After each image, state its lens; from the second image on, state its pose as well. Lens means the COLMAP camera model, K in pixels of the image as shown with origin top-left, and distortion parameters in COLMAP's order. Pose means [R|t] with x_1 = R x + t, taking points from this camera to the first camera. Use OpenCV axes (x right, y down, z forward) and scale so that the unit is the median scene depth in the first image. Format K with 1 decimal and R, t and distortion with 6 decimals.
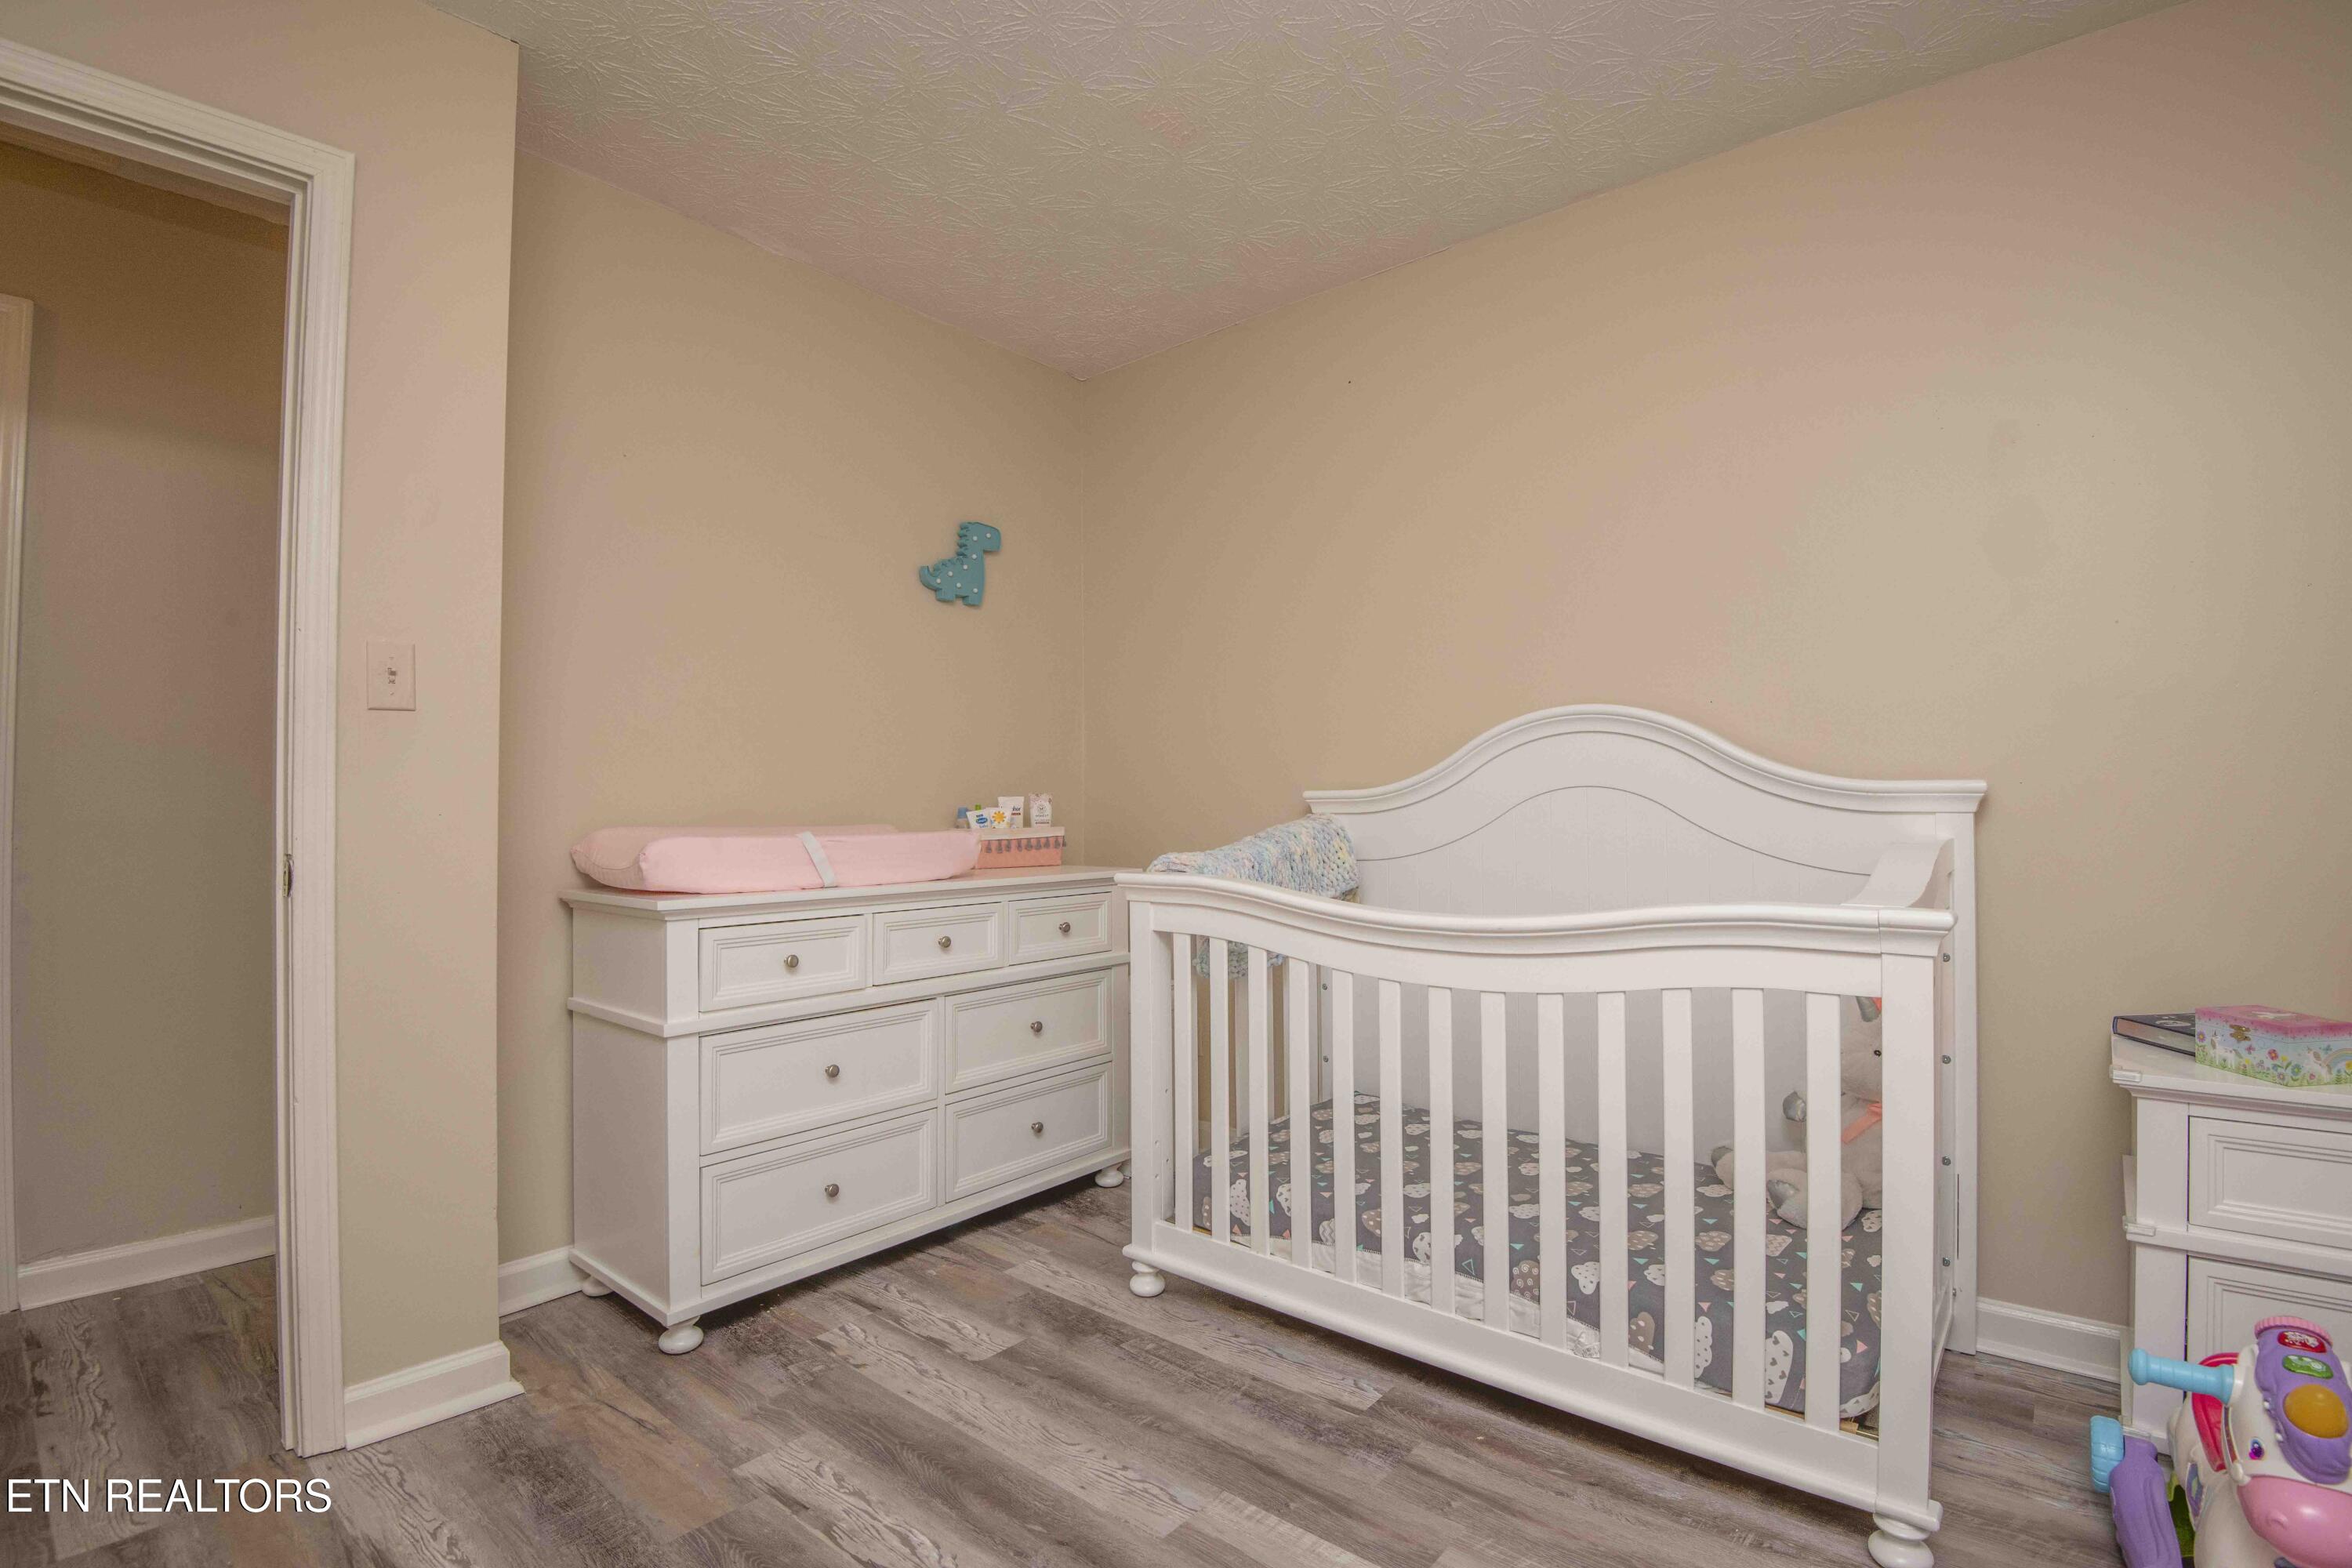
lens RADIAL K [[1105.5, 0, 1182.2], [0, 1105.5, 778.0], [0, 0, 1]] dist [-0.025361, -0.006986]
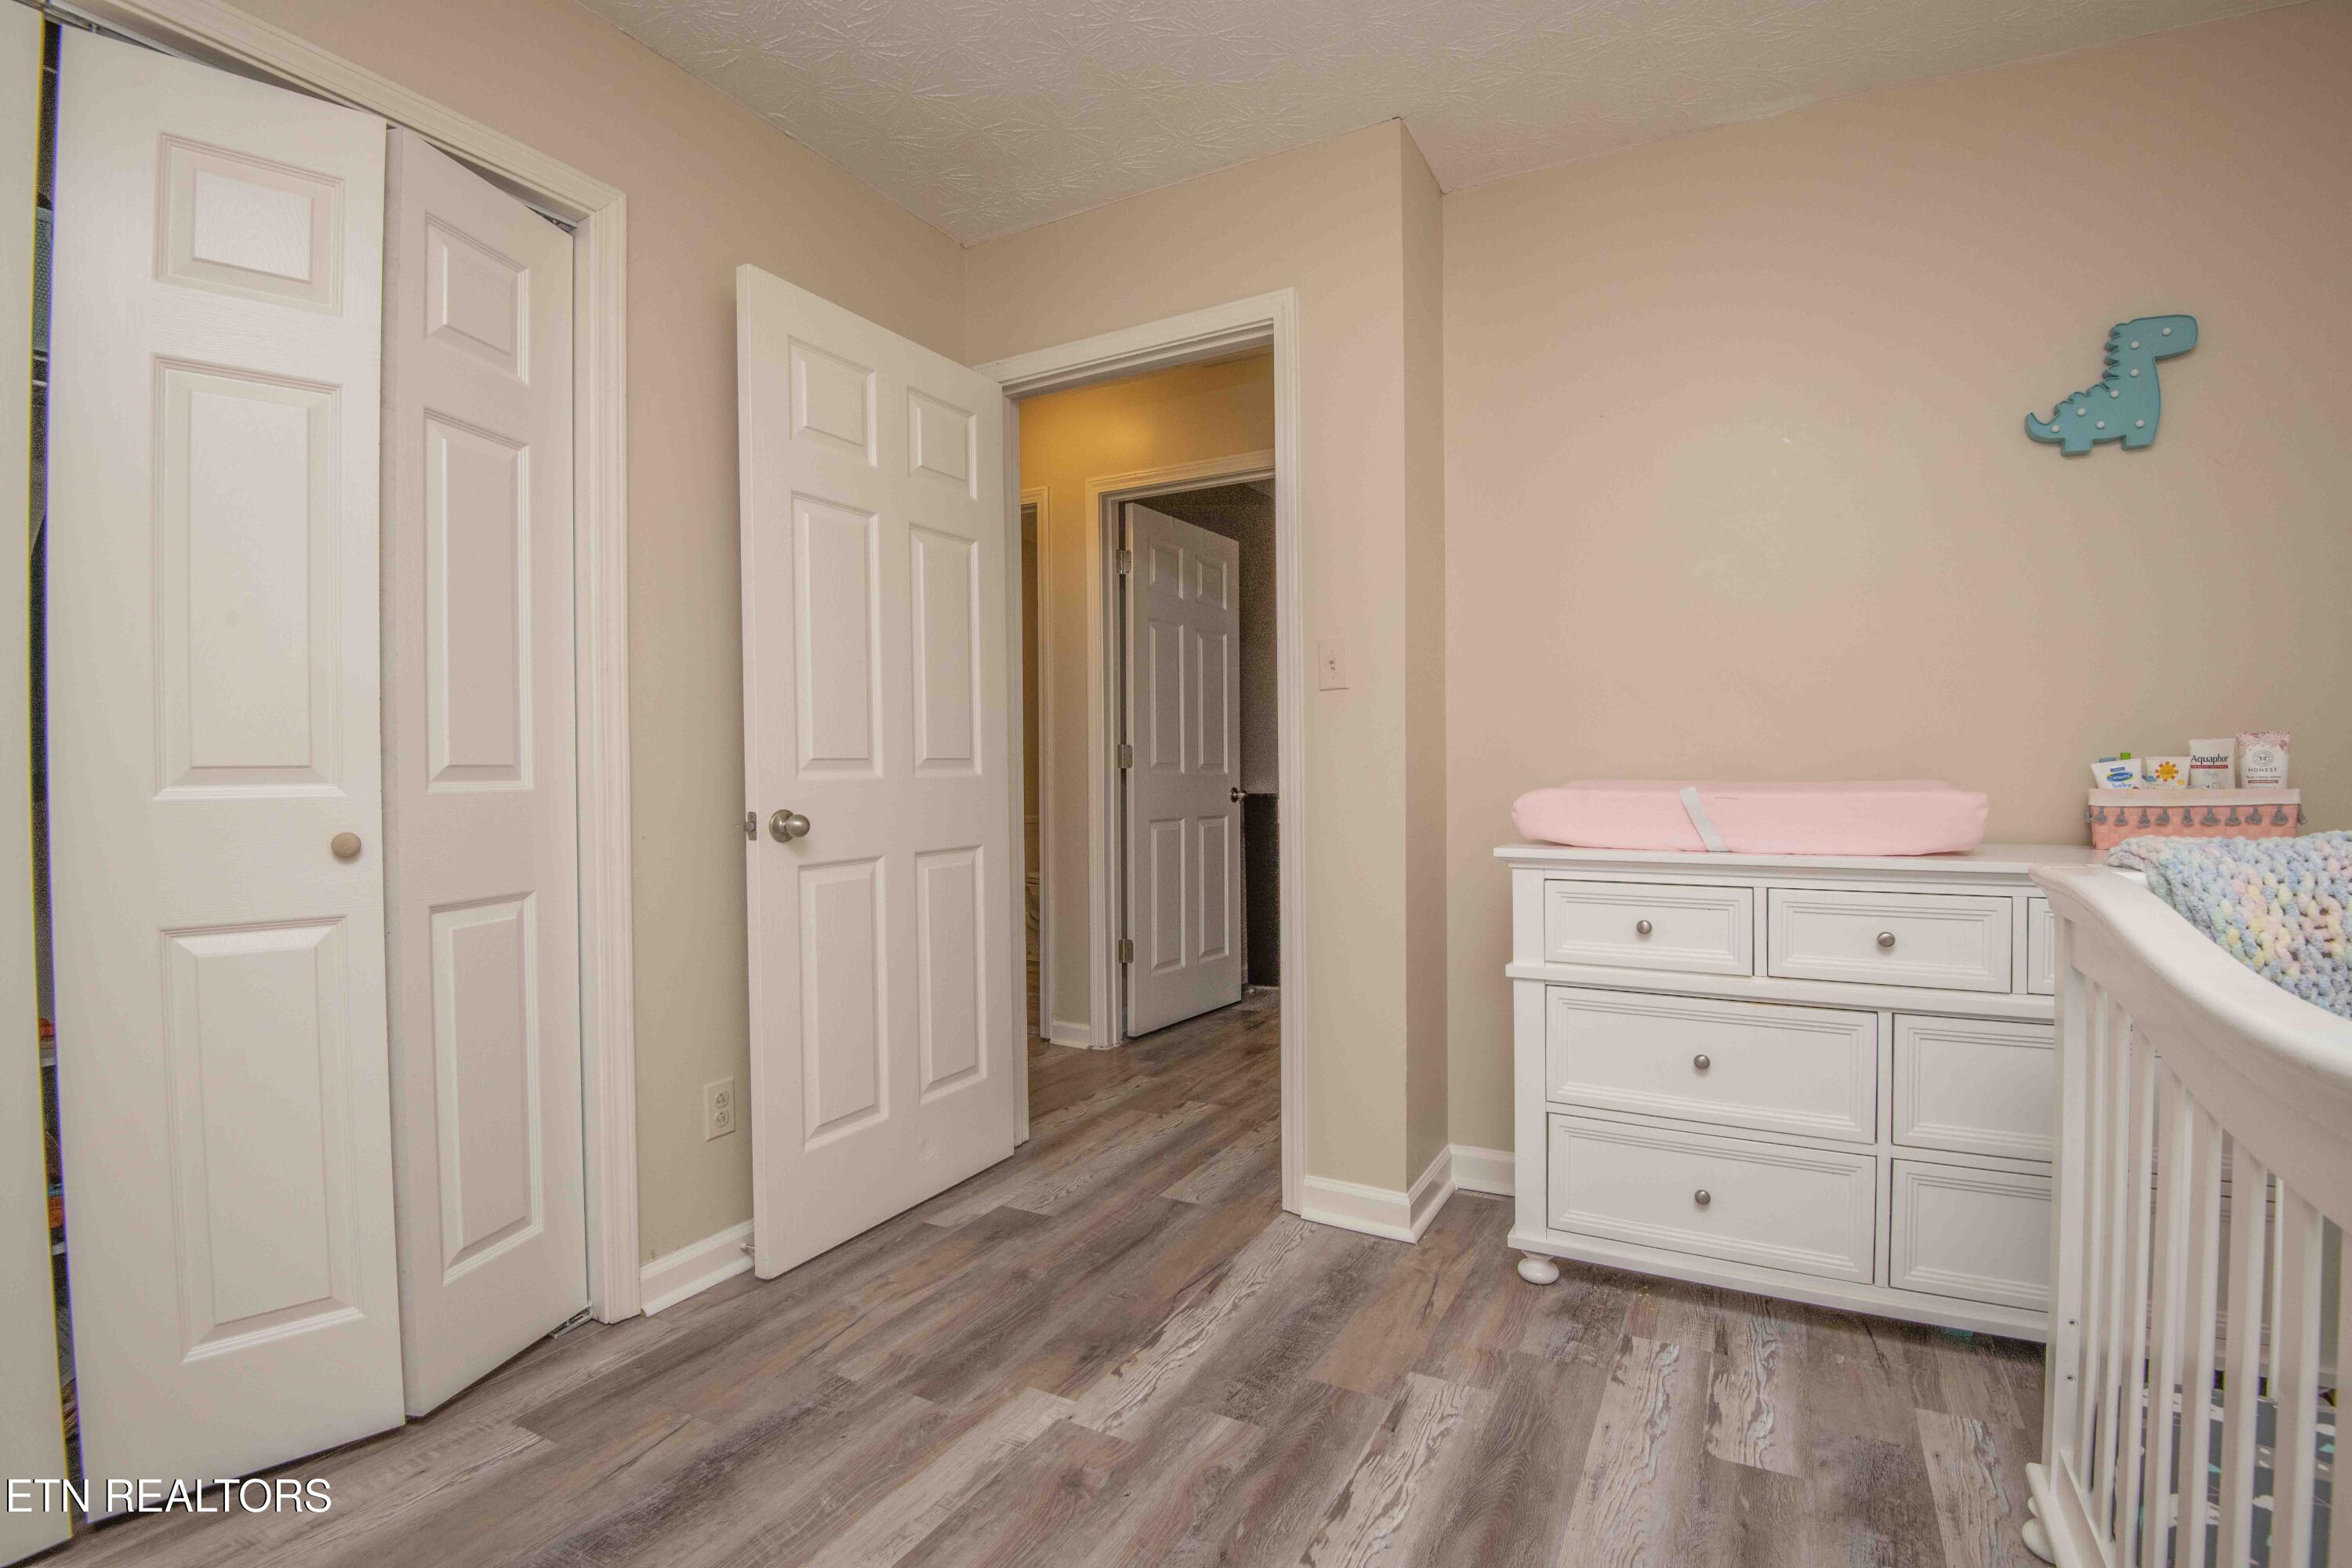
lens RADIAL K [[1105.5, 0, 1182.2], [0, 1105.5, 778.0], [0, 0, 1]] dist [-0.025361, -0.006986]
pose [[0.196623, 0.012572, -0.980399, 0.477217], [0.031735, 0.999312, 0.019179, 0.013206], [0.979965, -0.034884, 0.196089, 0.461120]]
